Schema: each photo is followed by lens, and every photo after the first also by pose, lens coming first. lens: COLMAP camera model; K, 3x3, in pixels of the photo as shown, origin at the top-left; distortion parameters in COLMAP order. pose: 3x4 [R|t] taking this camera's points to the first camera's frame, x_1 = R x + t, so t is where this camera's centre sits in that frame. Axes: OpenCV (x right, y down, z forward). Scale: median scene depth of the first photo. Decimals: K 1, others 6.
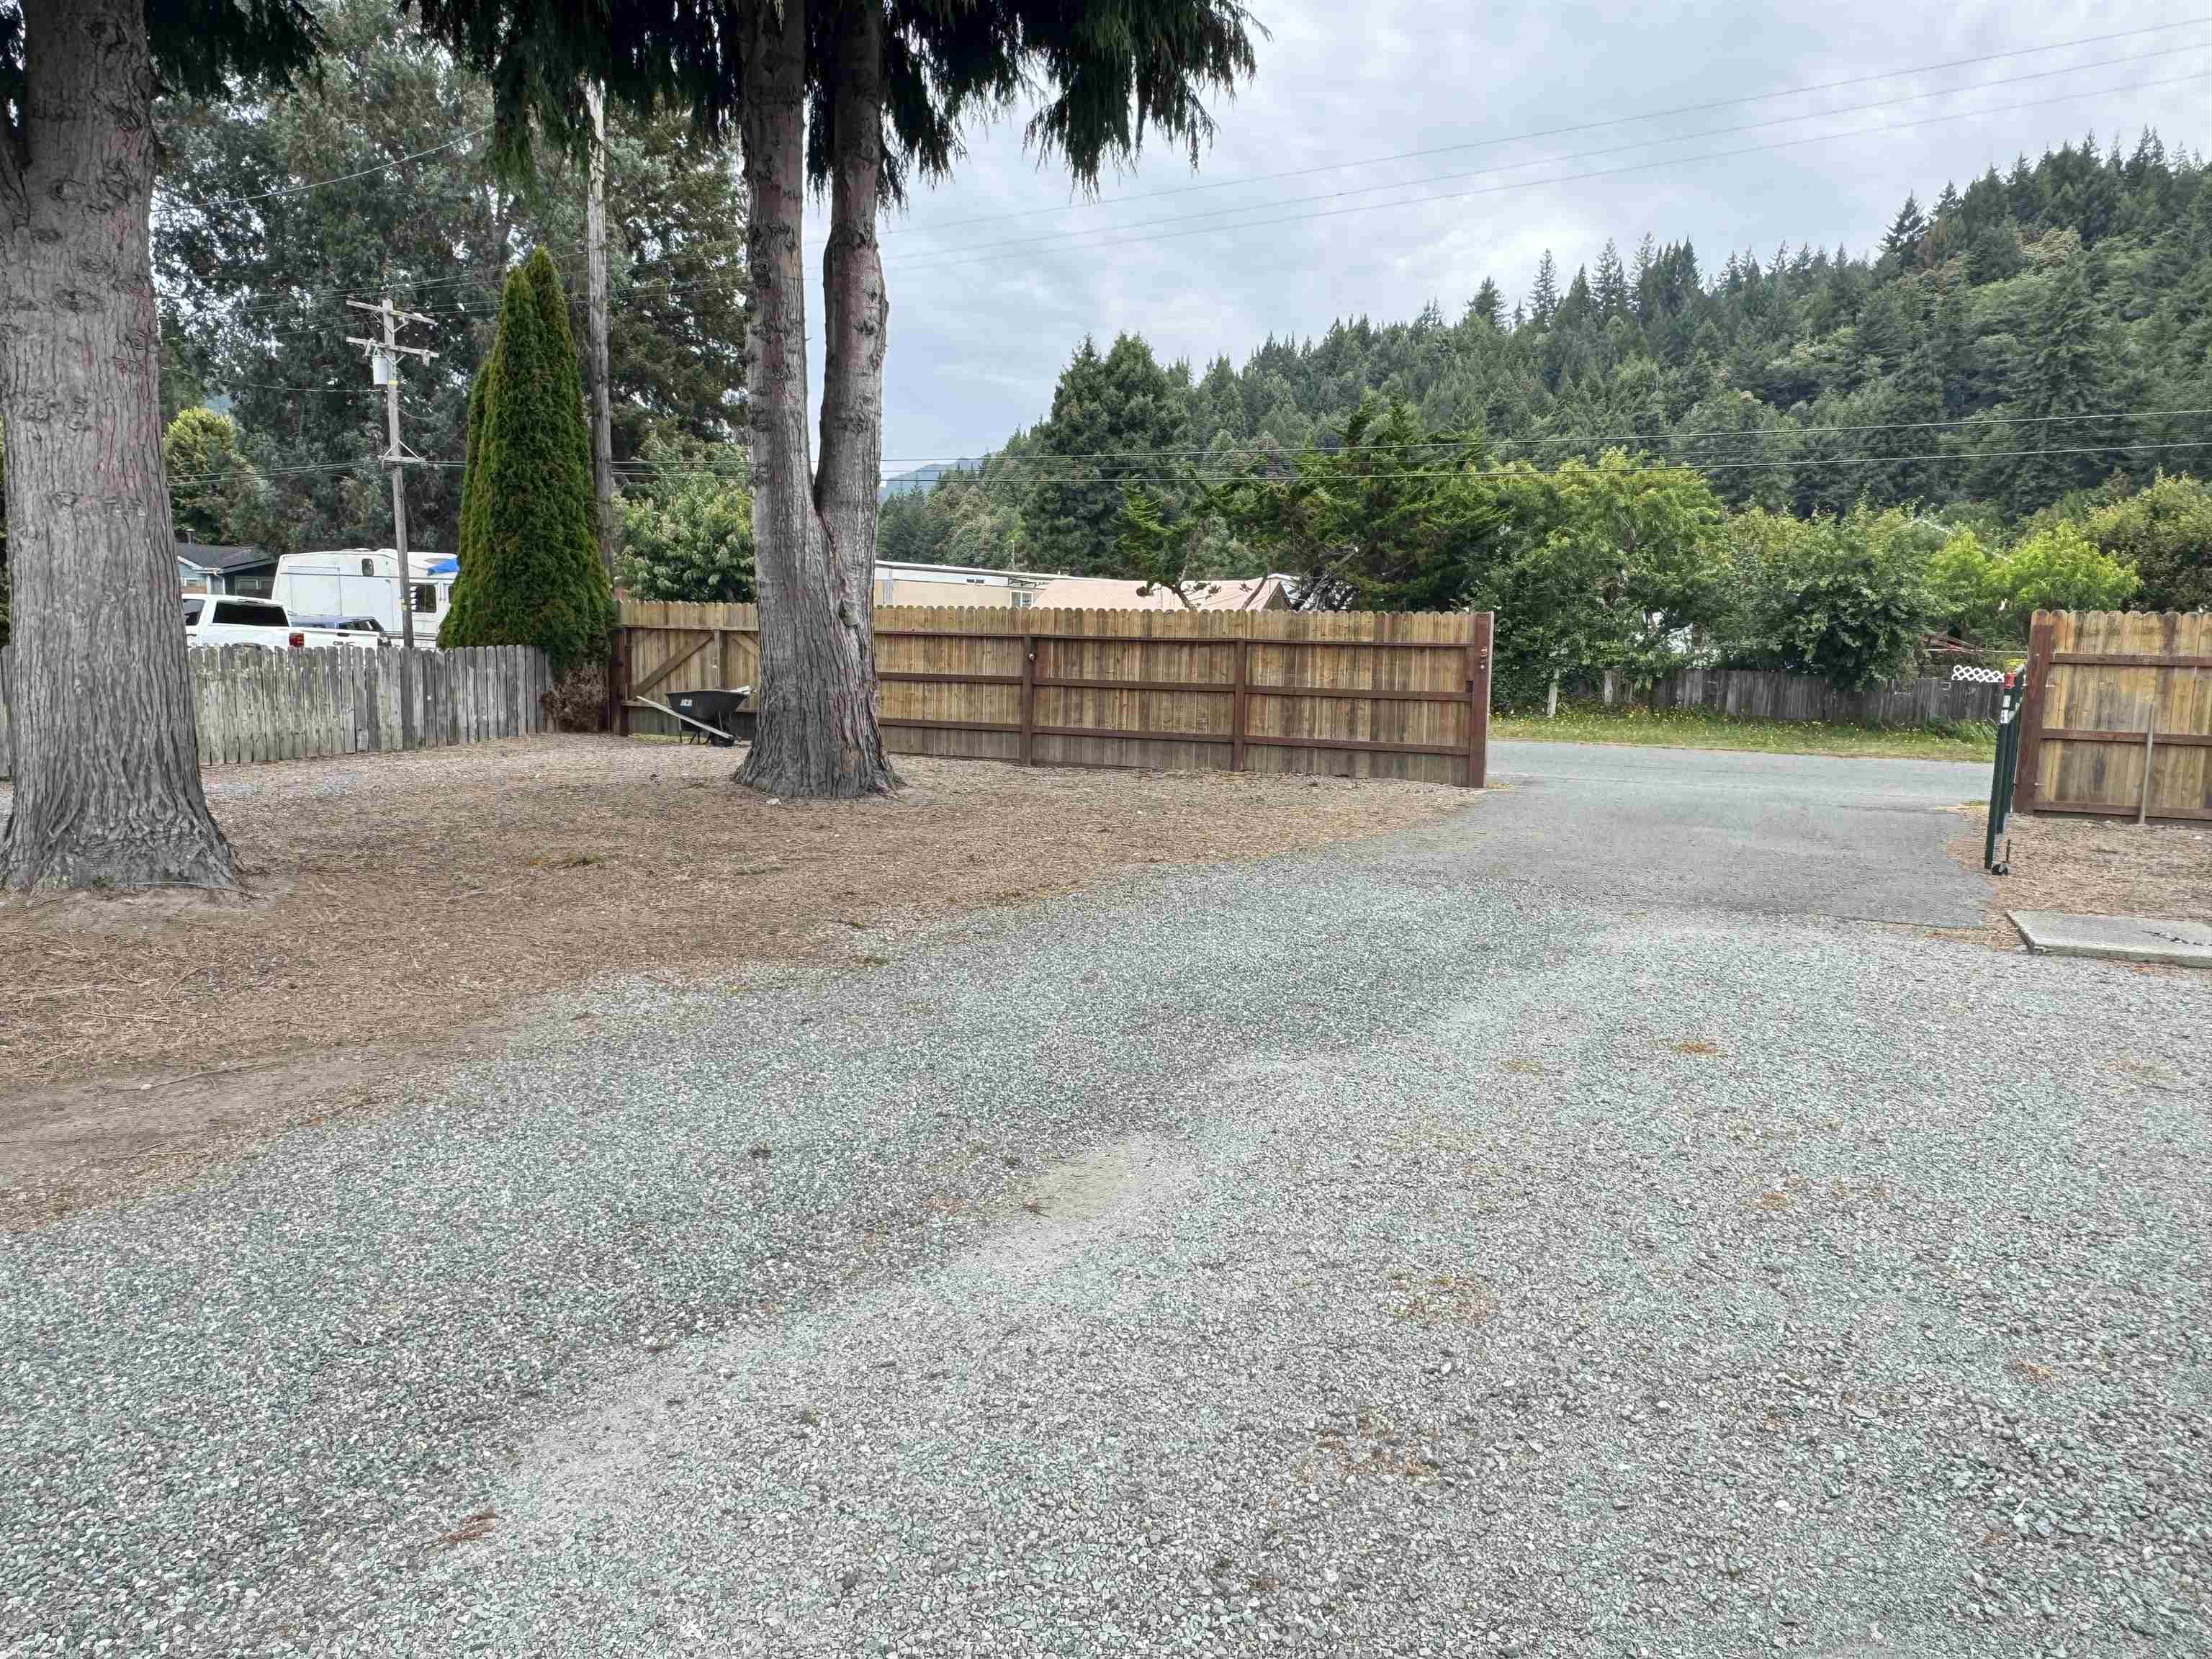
lens RADIAL K [[1546.4, 0, 1092.9], [0, 1546.4, 840.3], [0, 0, 1]] dist [-0.001278, -0.005070]
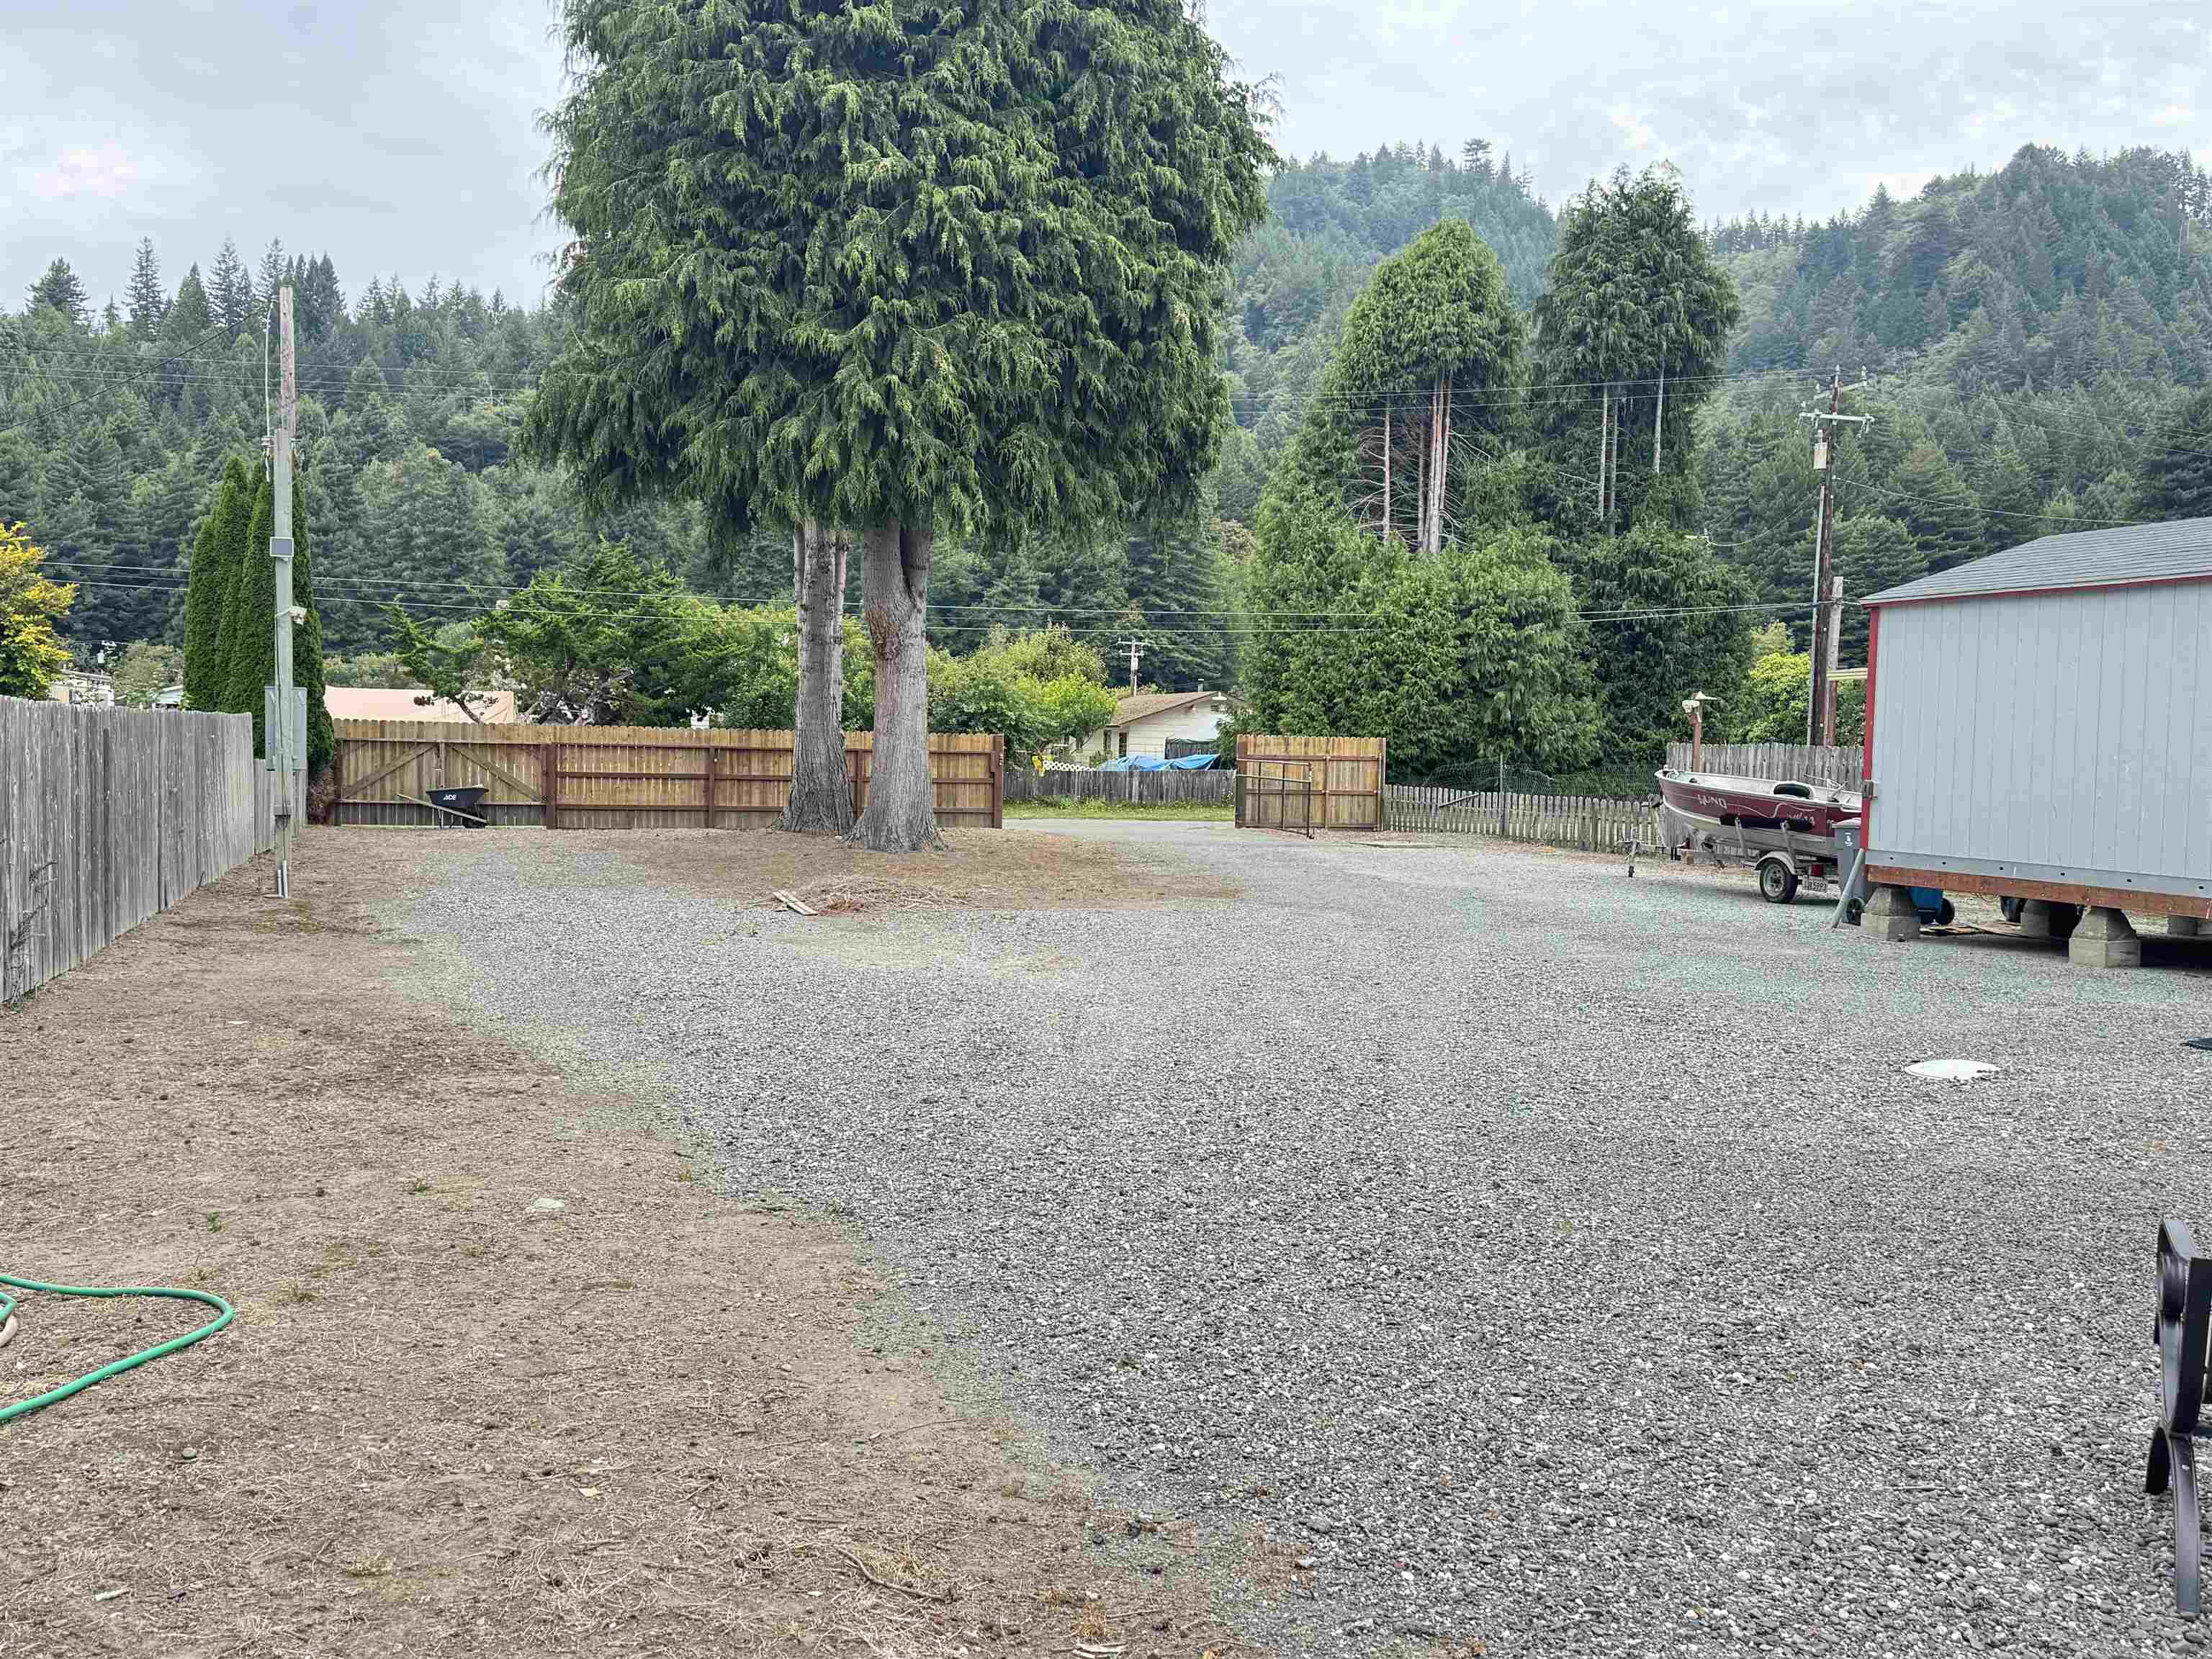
lens RADIAL K [[1963.8, 0, 1085.3], [0, 1963.8, 848.8], [0, 0, 1]] dist [0.096097, -0.161661]
pose [[0.730650, -0.040767, 0.681534, -0.683126], [0.087716, 0.995548, -0.034487, 0.041463], [-0.677094, 0.084979, 0.730974, -0.409779]]
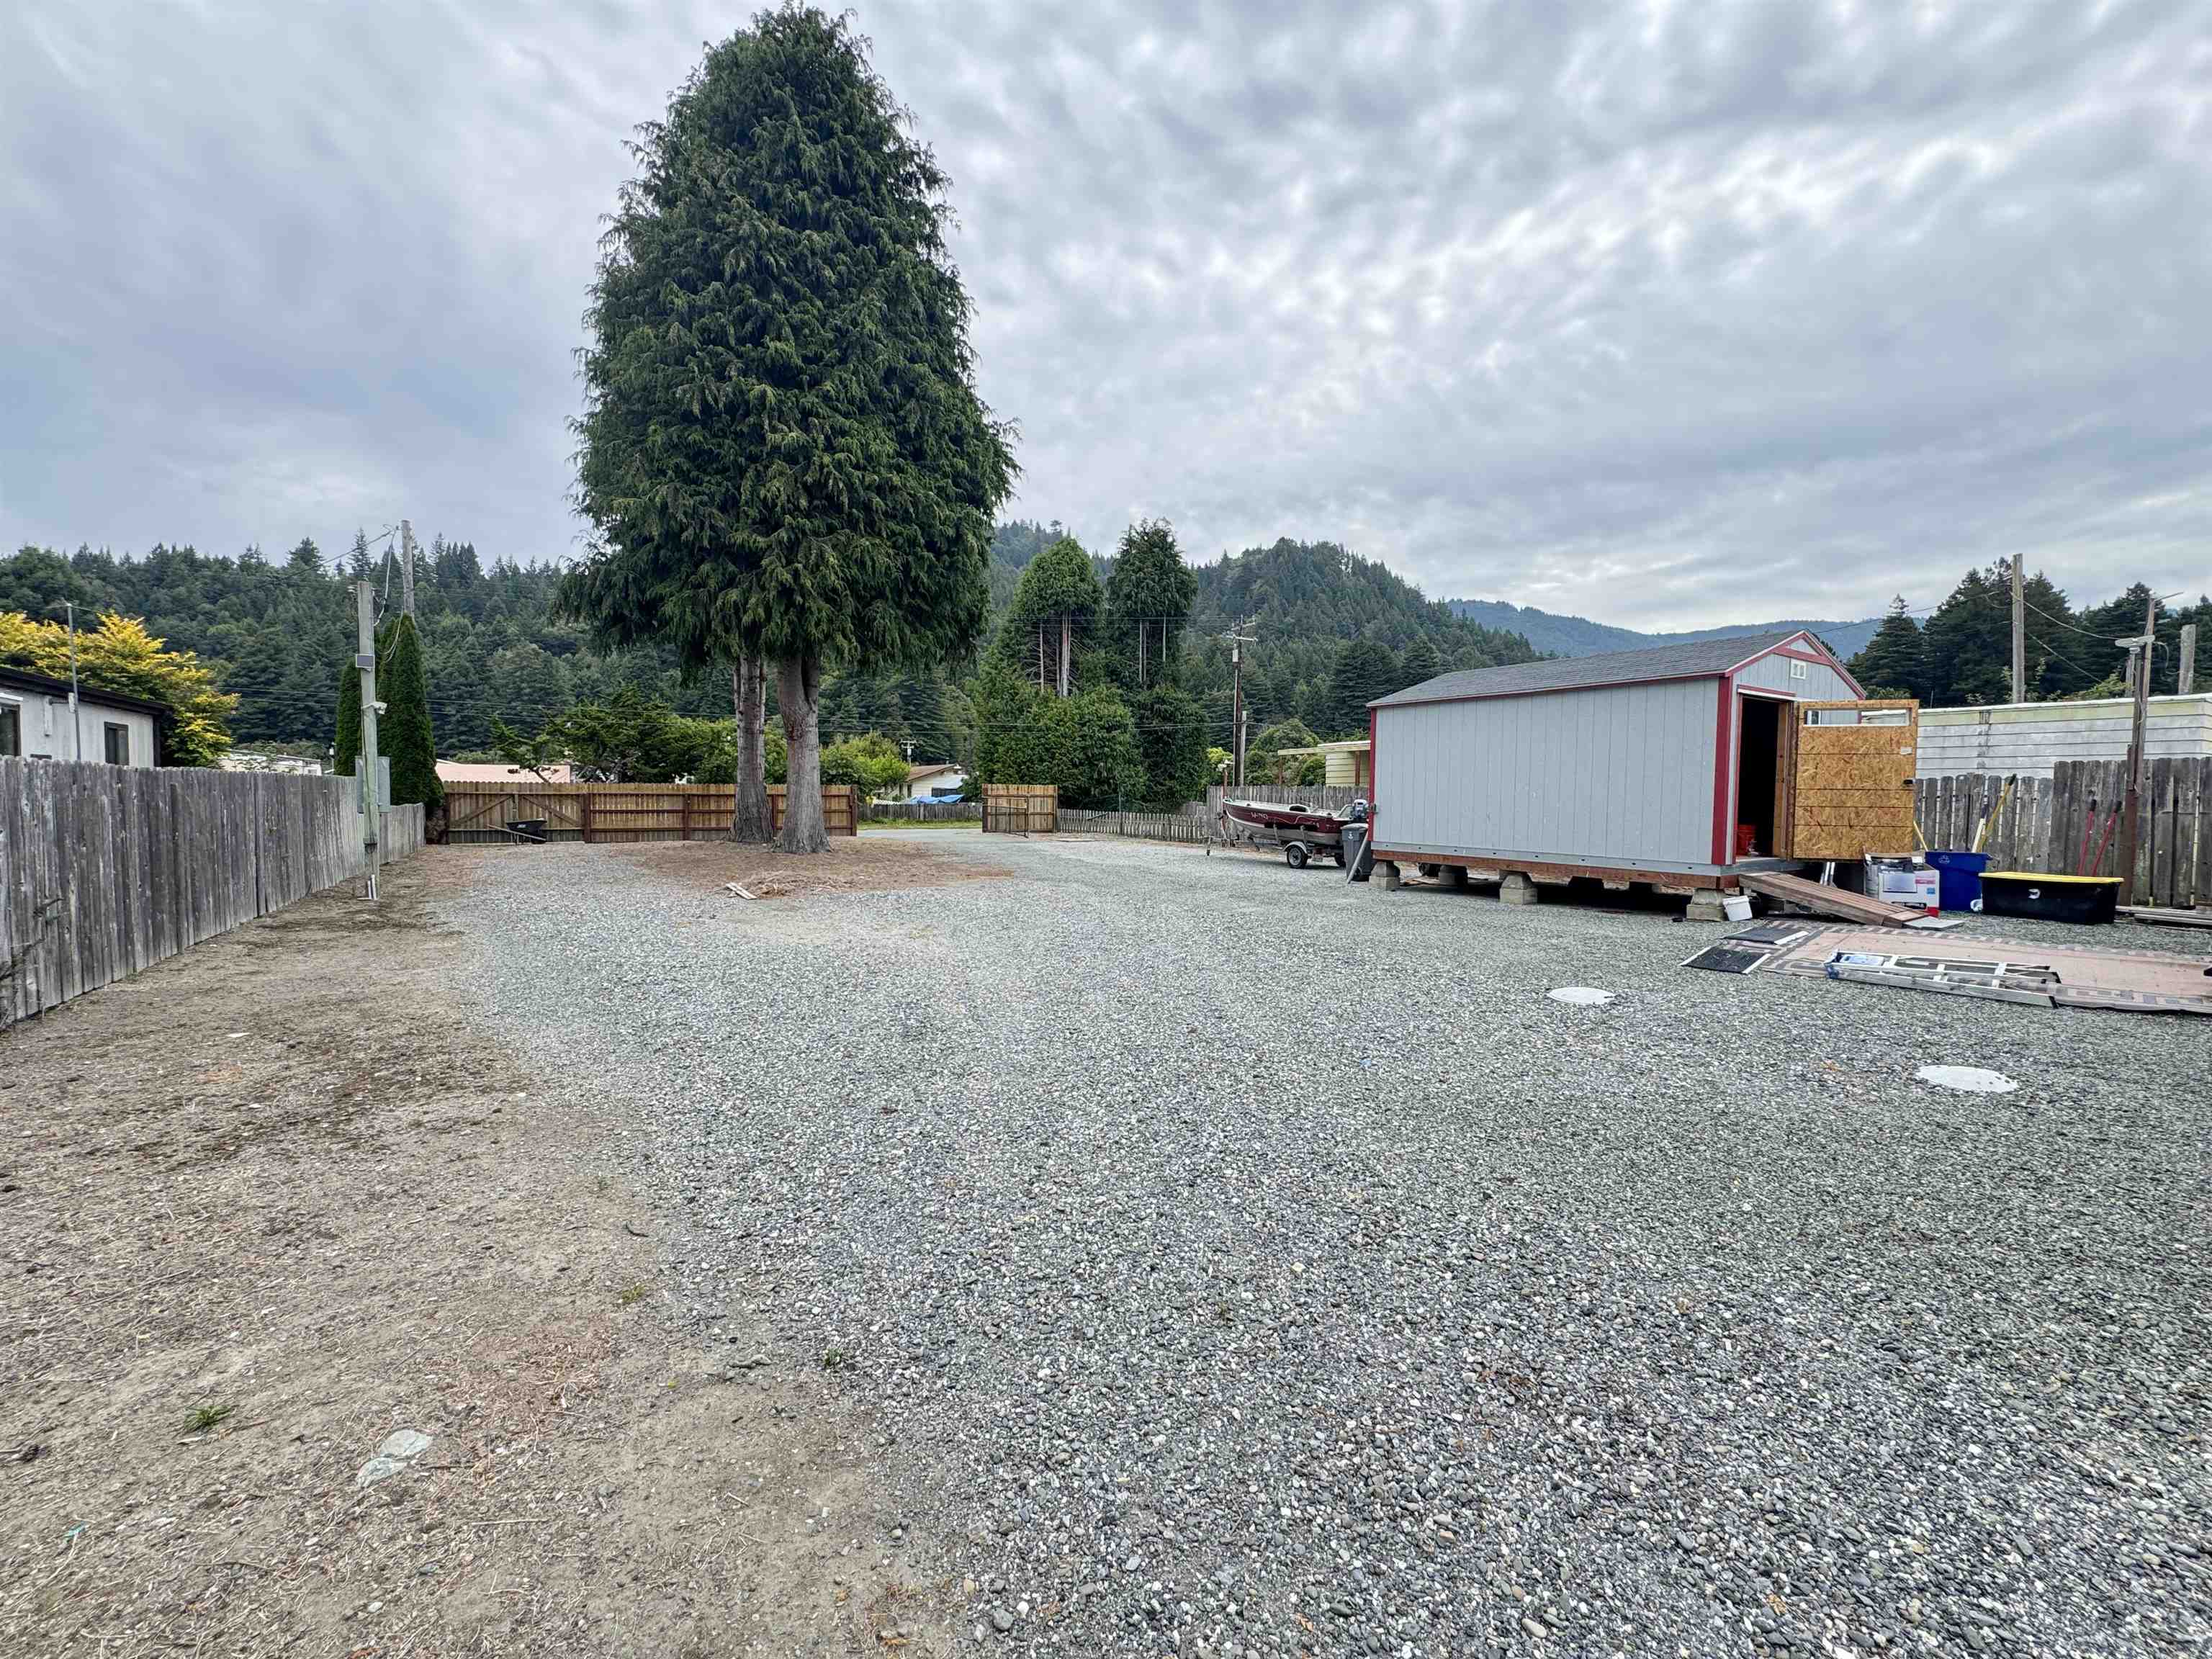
lens RADIAL K [[896.2, 0, 1113.6], [0, 896.2, 829.3], [0, 0, 1]] dist [-0.009974, 0.001557]
pose [[0.535072, -0.049030, 0.843382, -0.595037], [0.118703, 0.992774, -0.017595, 0.027123], [-0.836425, 0.109527, 0.537026, -0.278788]]
